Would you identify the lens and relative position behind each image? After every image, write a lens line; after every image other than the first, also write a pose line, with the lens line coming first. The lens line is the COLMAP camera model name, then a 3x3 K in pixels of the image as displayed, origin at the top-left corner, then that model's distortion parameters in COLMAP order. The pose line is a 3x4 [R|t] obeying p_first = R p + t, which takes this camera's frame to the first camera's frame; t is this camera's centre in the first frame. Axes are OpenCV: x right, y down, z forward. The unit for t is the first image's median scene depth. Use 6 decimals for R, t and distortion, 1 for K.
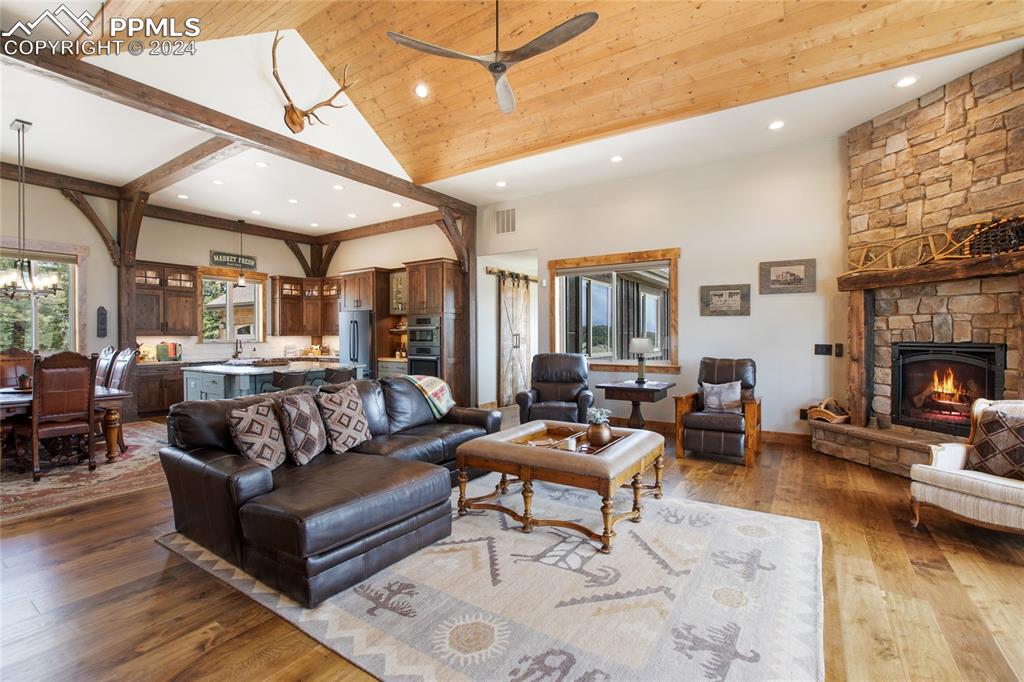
lens RADIAL K [[458.8, 0, 512.0], [0, 458.8, 341.0], [0, 0, 1]] dist [-0.051781, 0.015559]
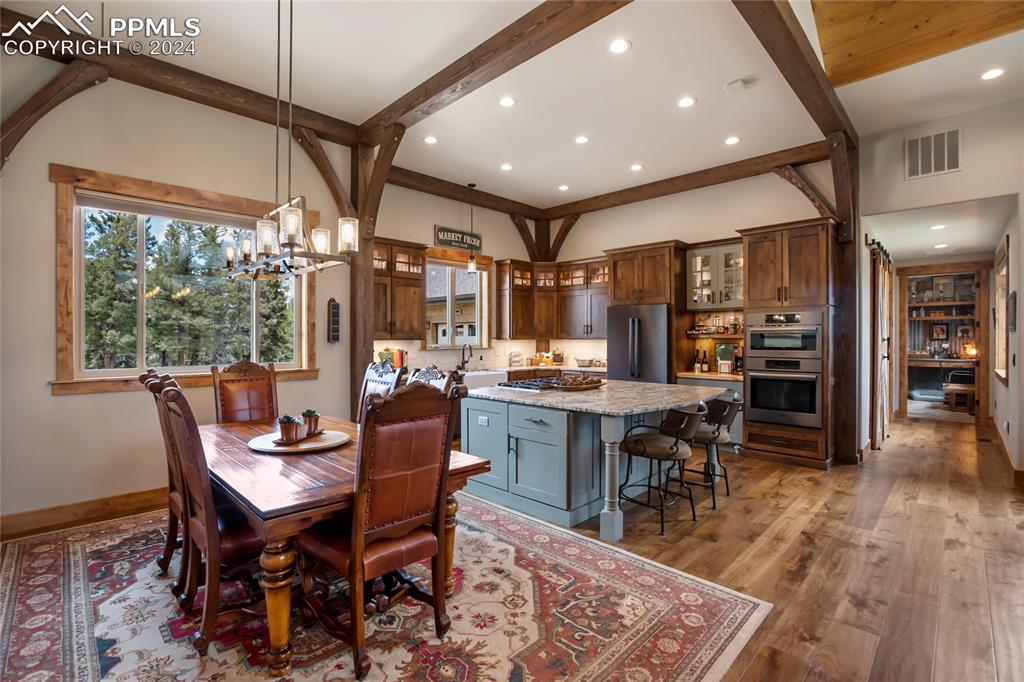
lens RADIAL K [[466.3, 0, 512.0], [0, 466.3, 341.0], [0, 0, 1]] dist [-0.056416, 0.018132]
pose [[0.979945, 0.004357, -0.199221, -0.527947], [-0.004991, 0.999984, -0.002681, -0.010857], [0.199206, 0.003621, 0.979951, 0.364627]]
